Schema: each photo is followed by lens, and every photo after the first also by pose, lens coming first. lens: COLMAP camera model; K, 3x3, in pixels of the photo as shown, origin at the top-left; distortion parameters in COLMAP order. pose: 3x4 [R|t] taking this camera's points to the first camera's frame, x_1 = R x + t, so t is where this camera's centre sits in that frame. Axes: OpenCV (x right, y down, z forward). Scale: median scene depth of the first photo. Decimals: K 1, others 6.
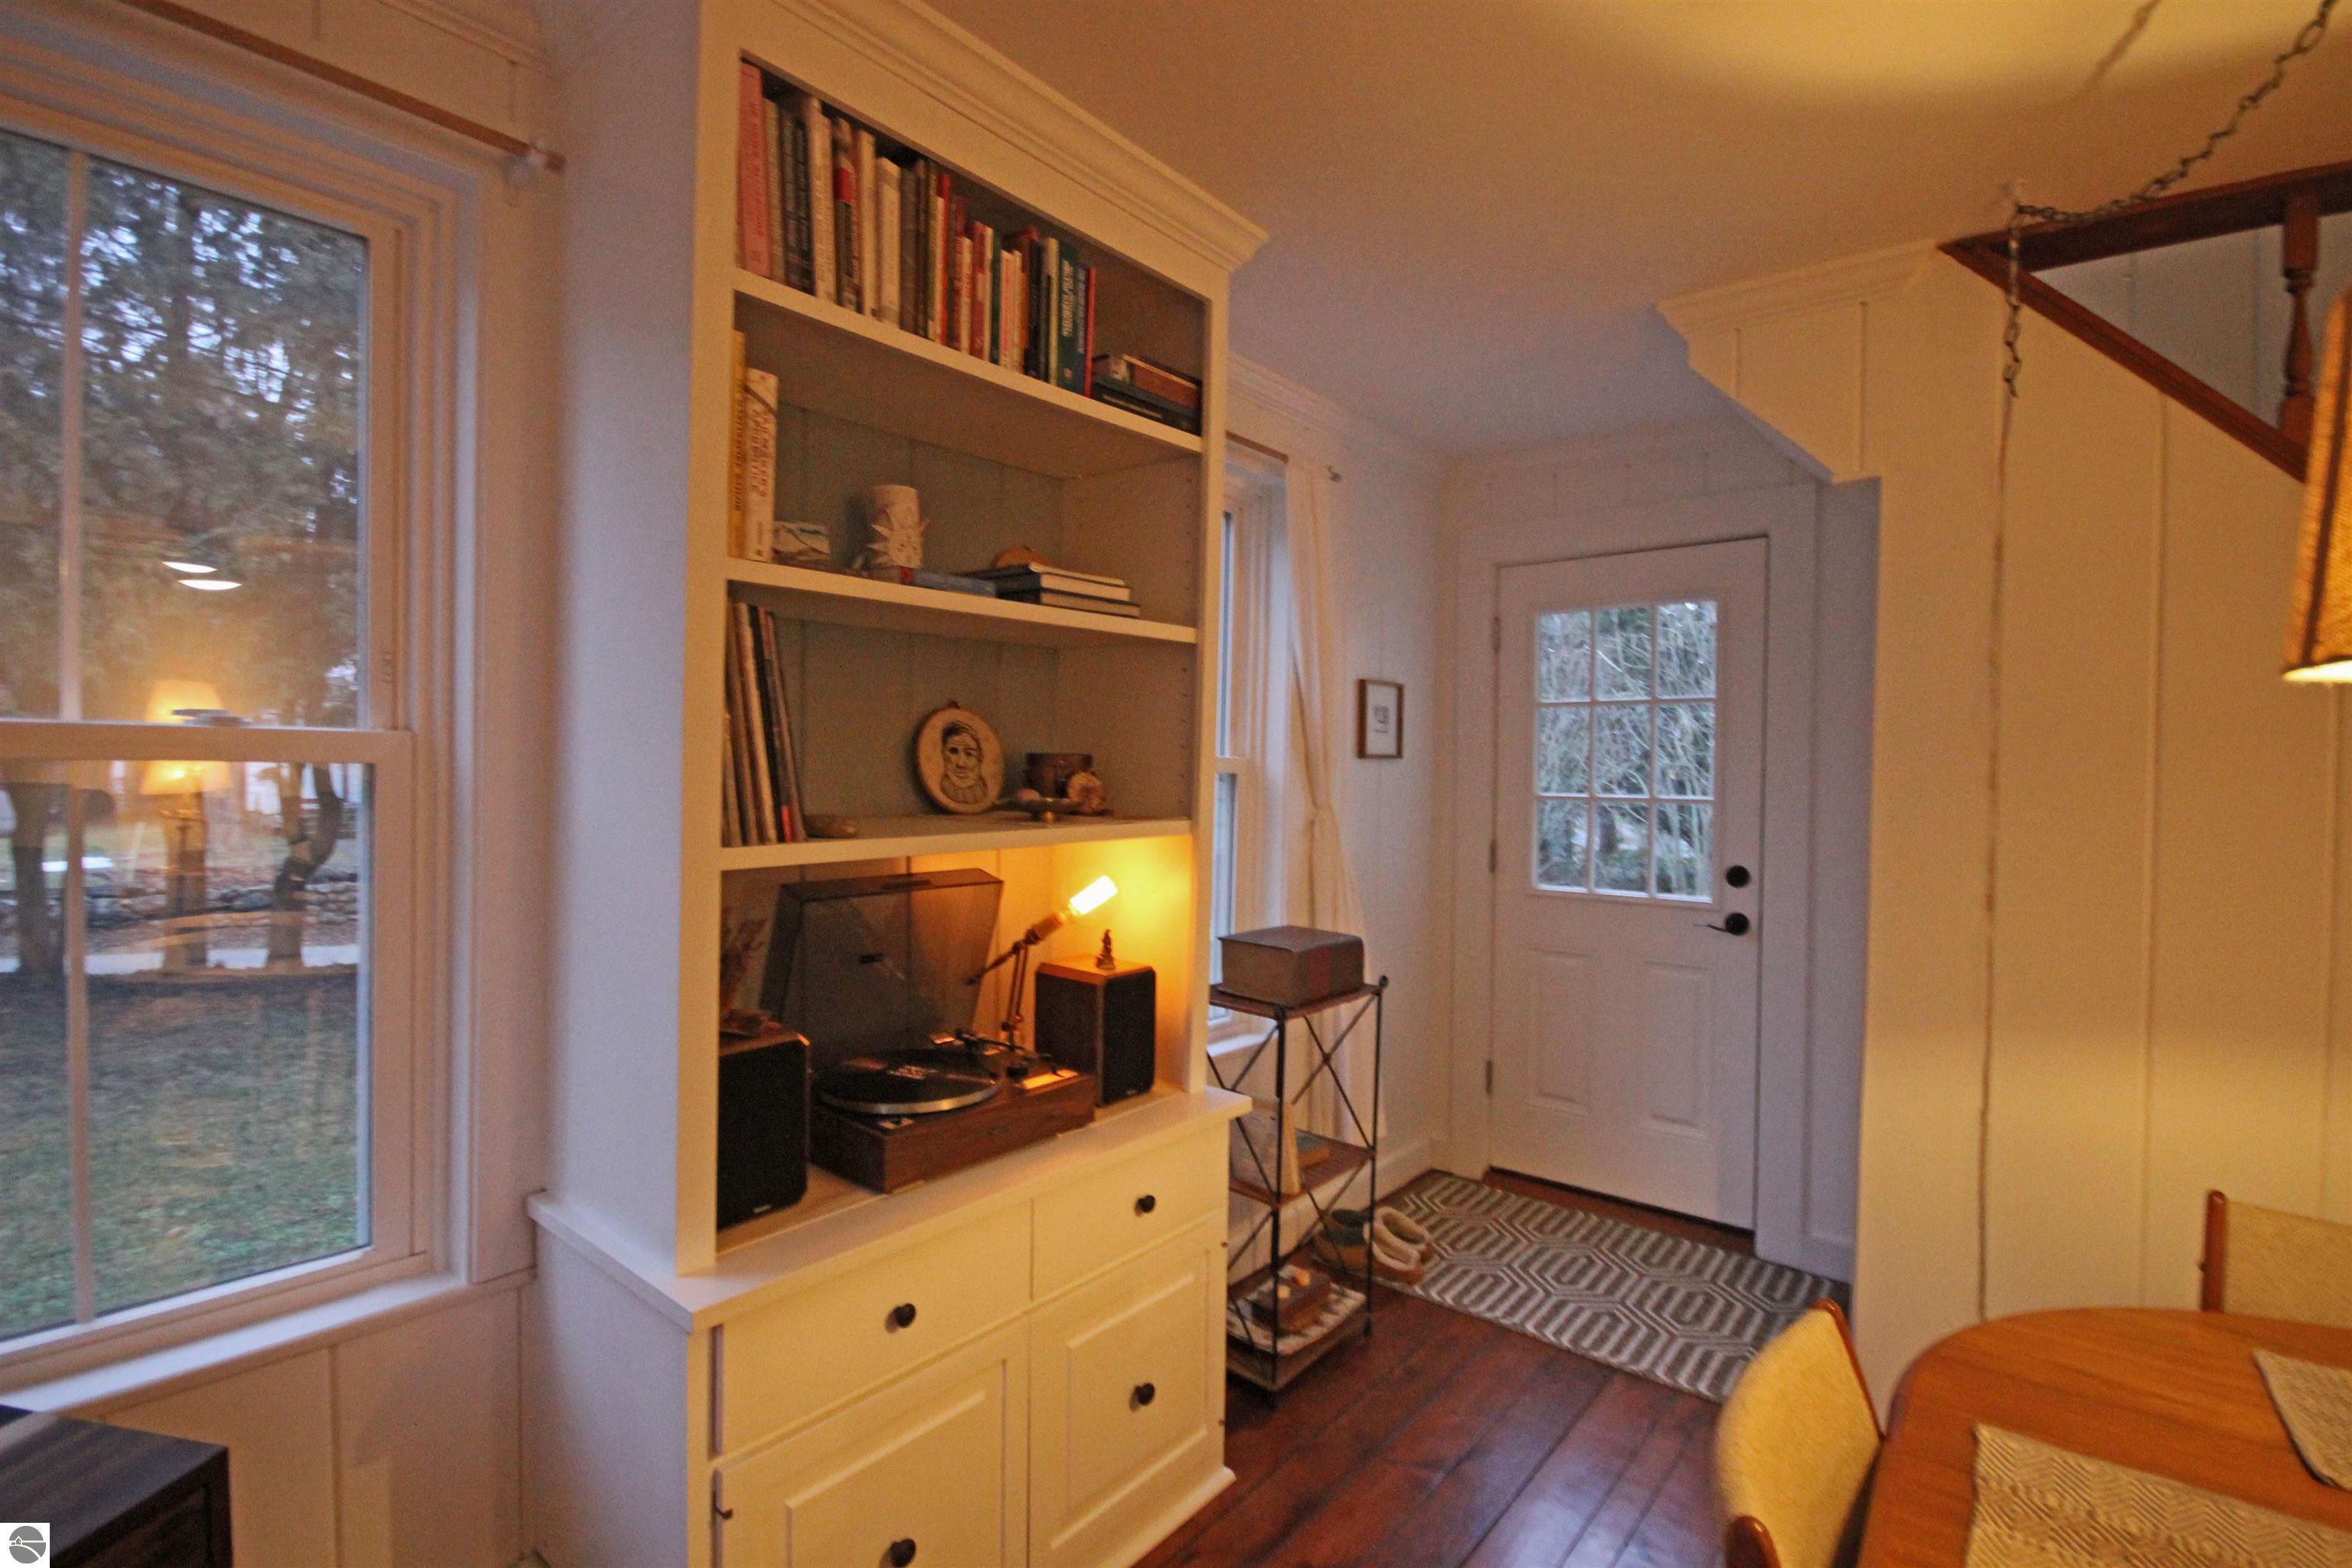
lens RADIAL K [[1086.8, 0, 1192.0], [0, 1086.8, 792.5], [0, 0, 1]] dist [0.009793, -0.011509]
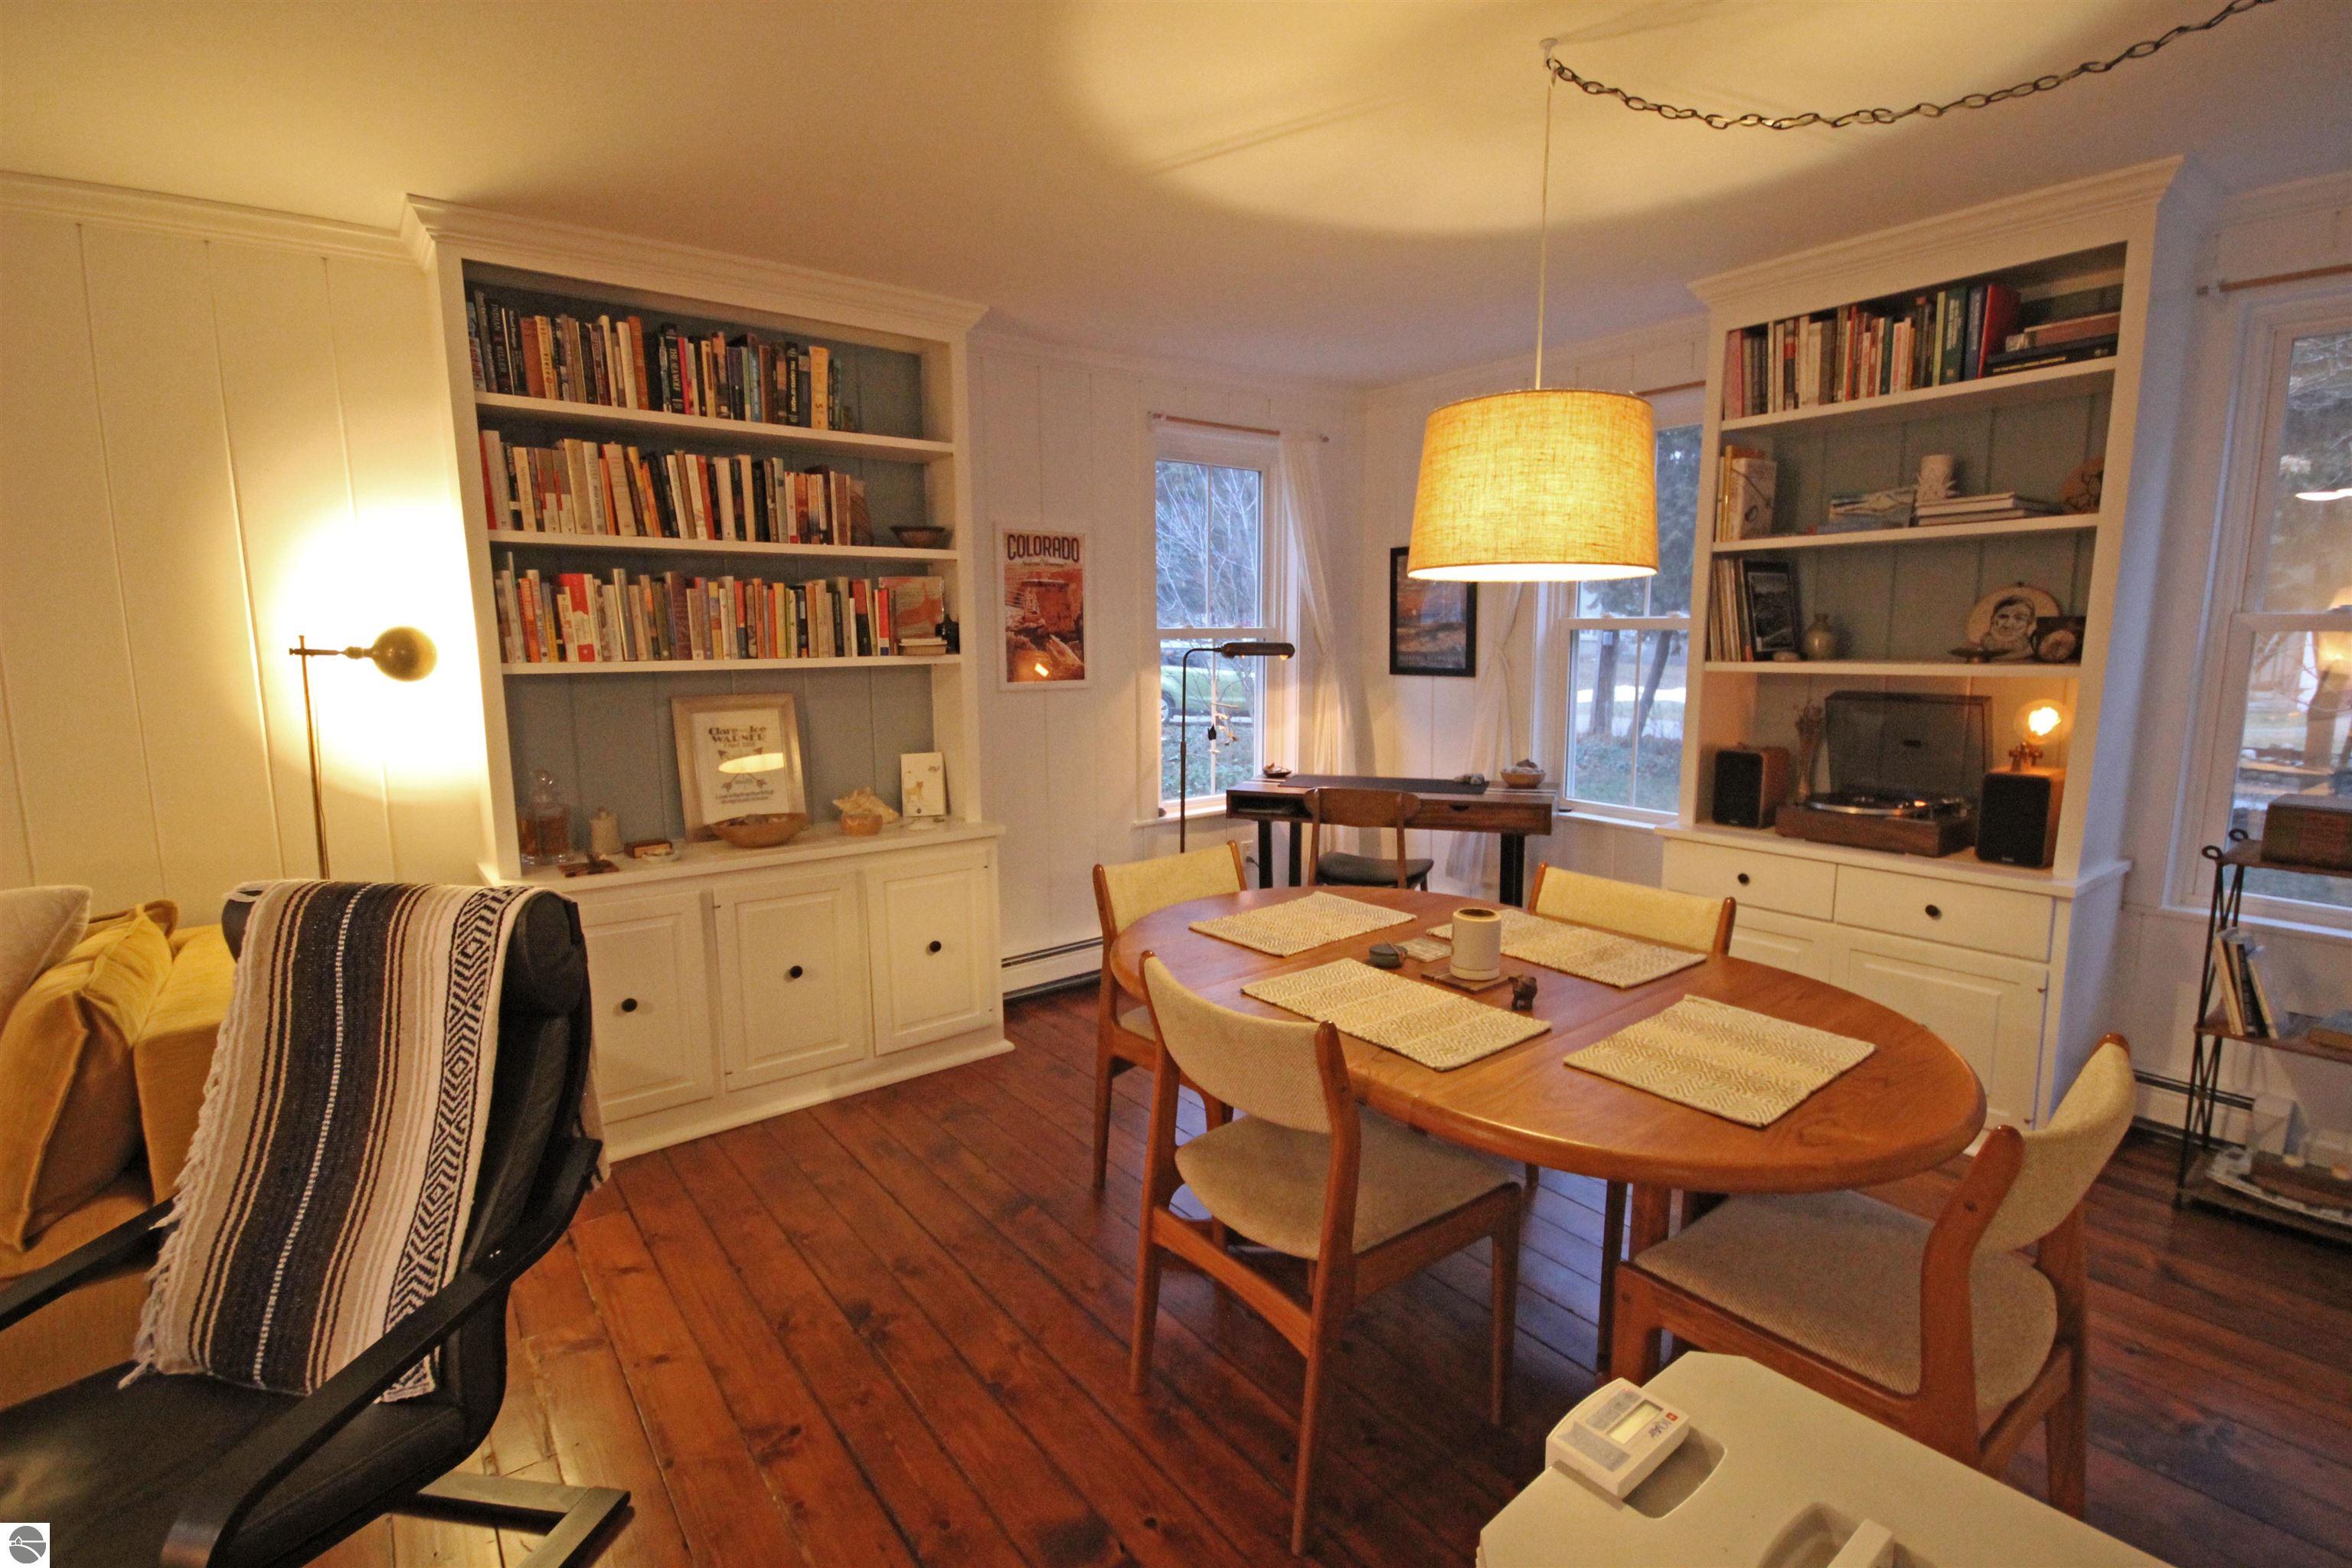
lens RADIAL K [[1086.8, 0, 1186.9], [0, 1086.8, 795.1], [0, 0, 1]] dist [0.009793, -0.011509]
pose [[-0.233545, 0.131588, -0.963401, 1.496837], [-0.026106, 0.989595, 0.141495, 0.020917], [0.971995, 0.058196, -0.227680, 0.277587]]
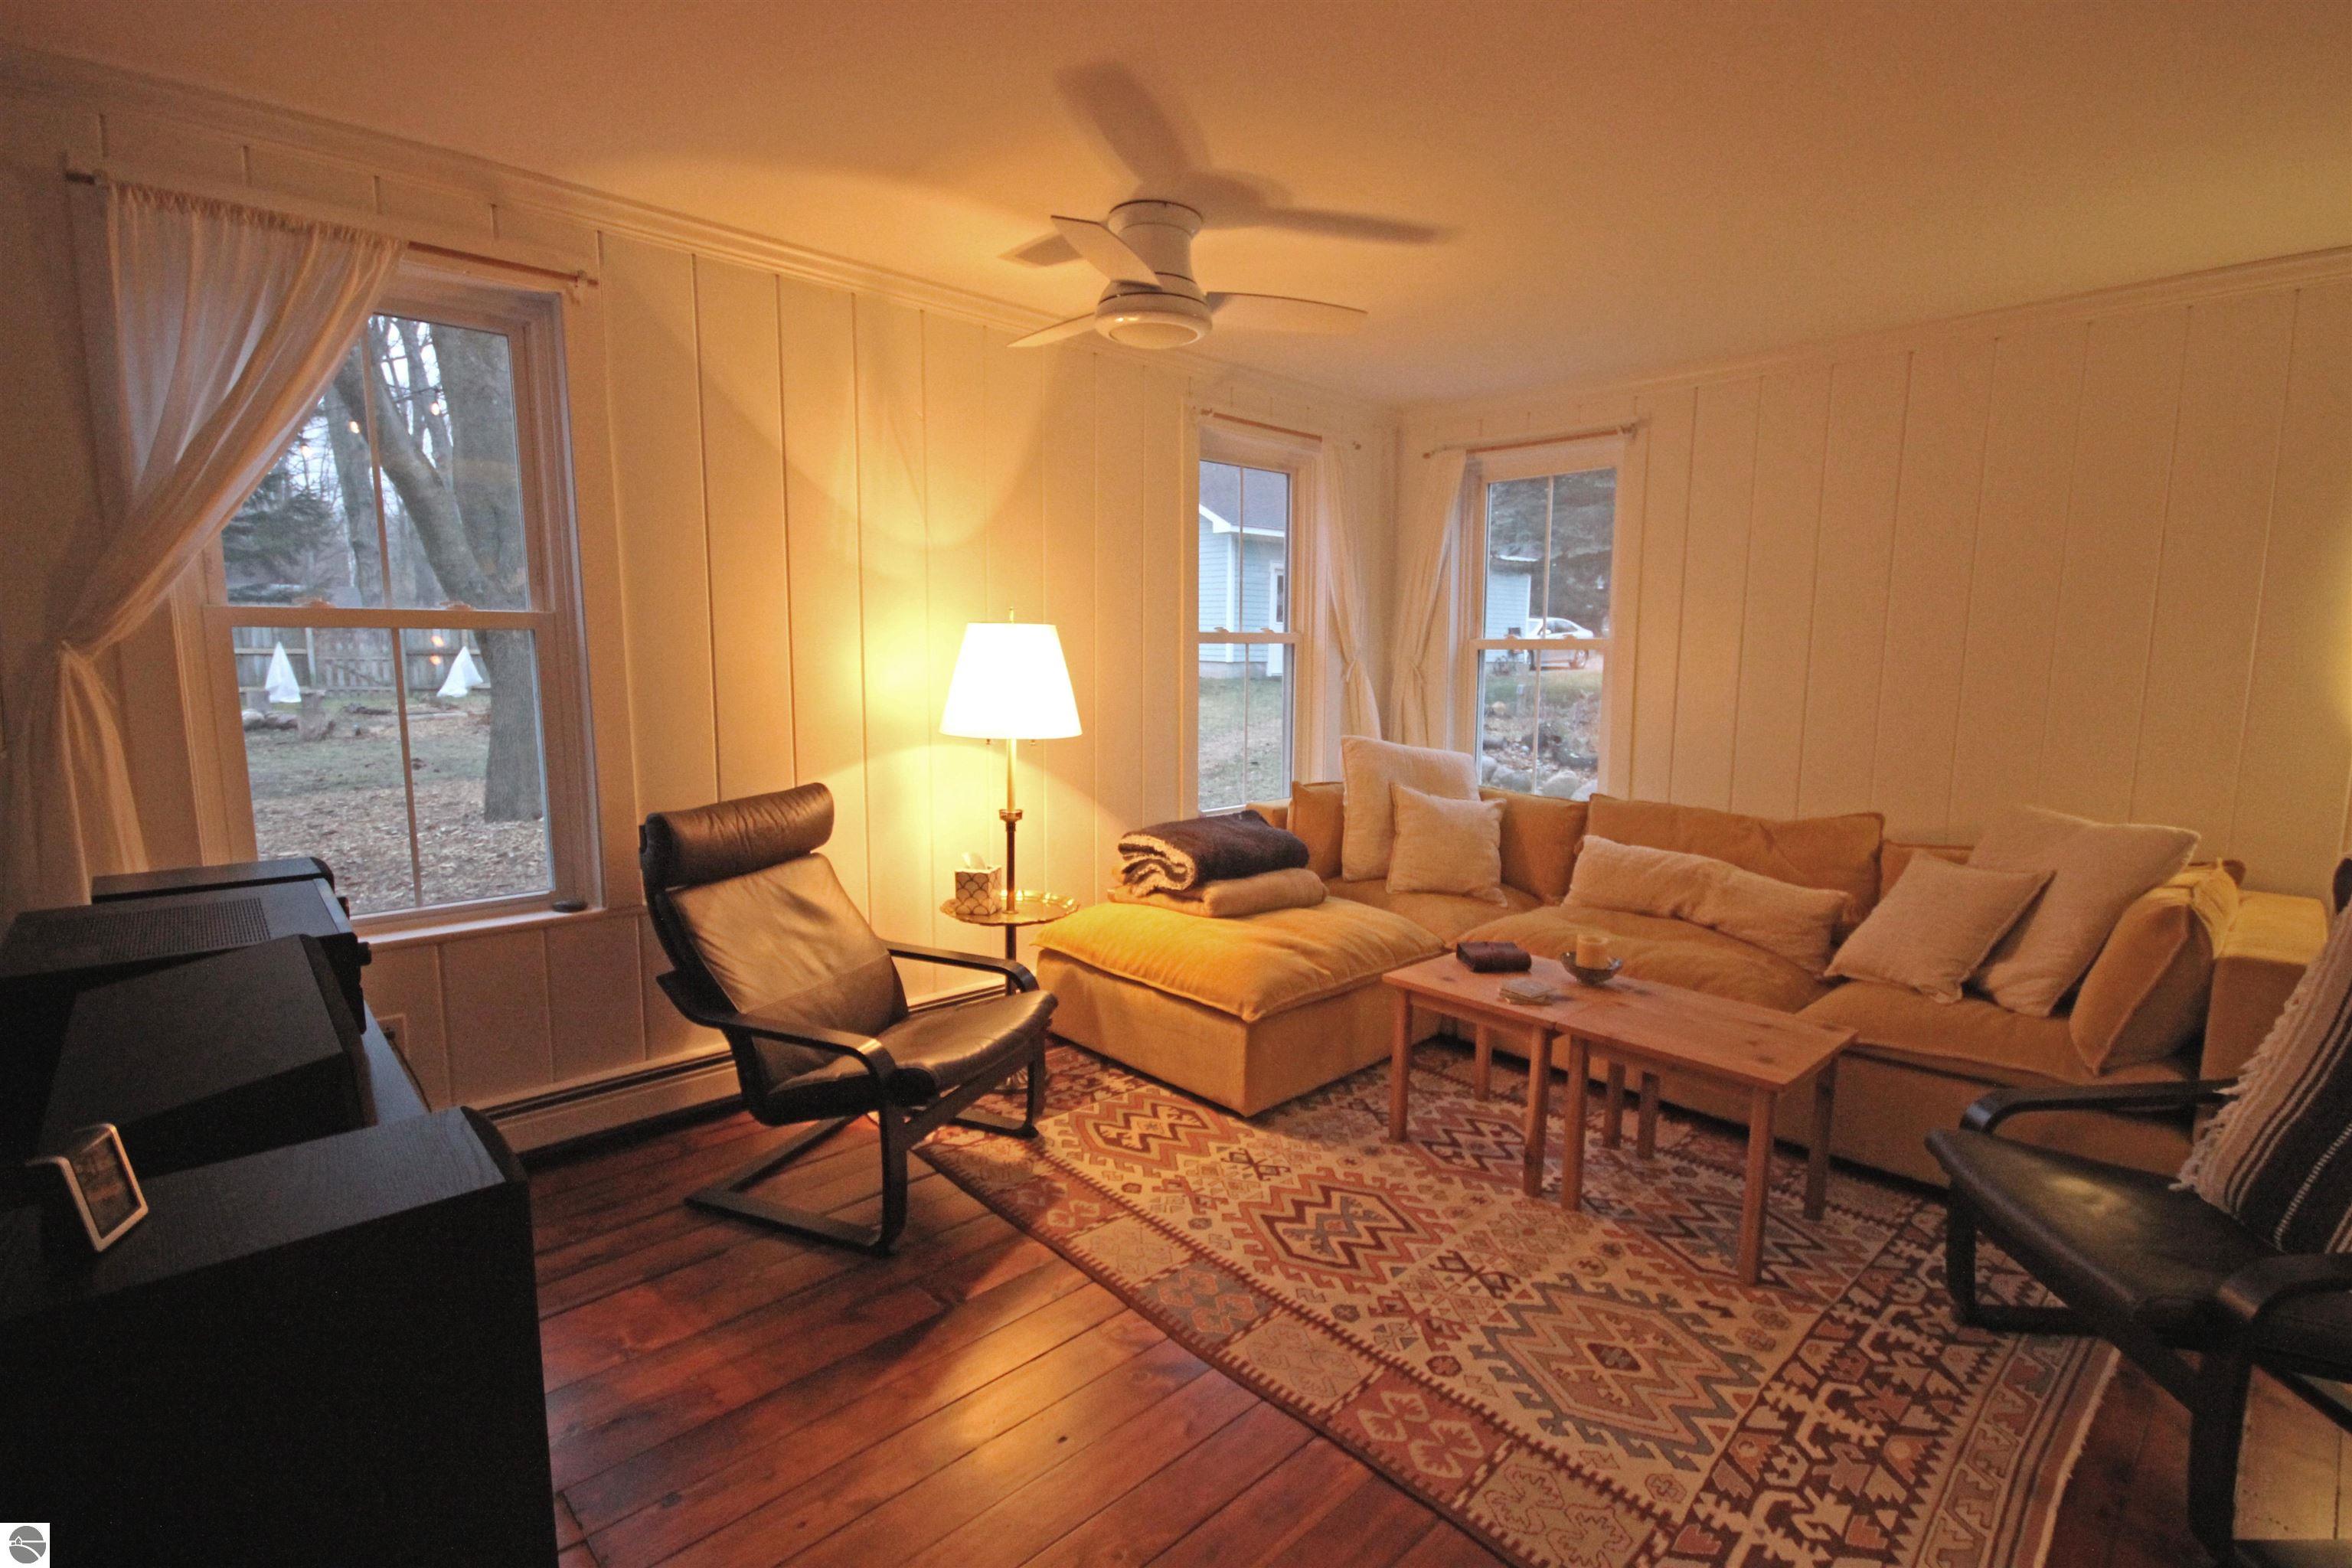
lens RADIAL K [[1086.8, 0, 1188.2], [0, 1086.8, 793.8], [0, 0, 1]] dist [0.009793, -0.011509]
pose [[-0.990536, -0.034207, 0.132921, 1.776176], [-0.011754, 0.986029, 0.166158, 0.031259], [-0.136747, 0.163023, -0.977100, 0.459635]]
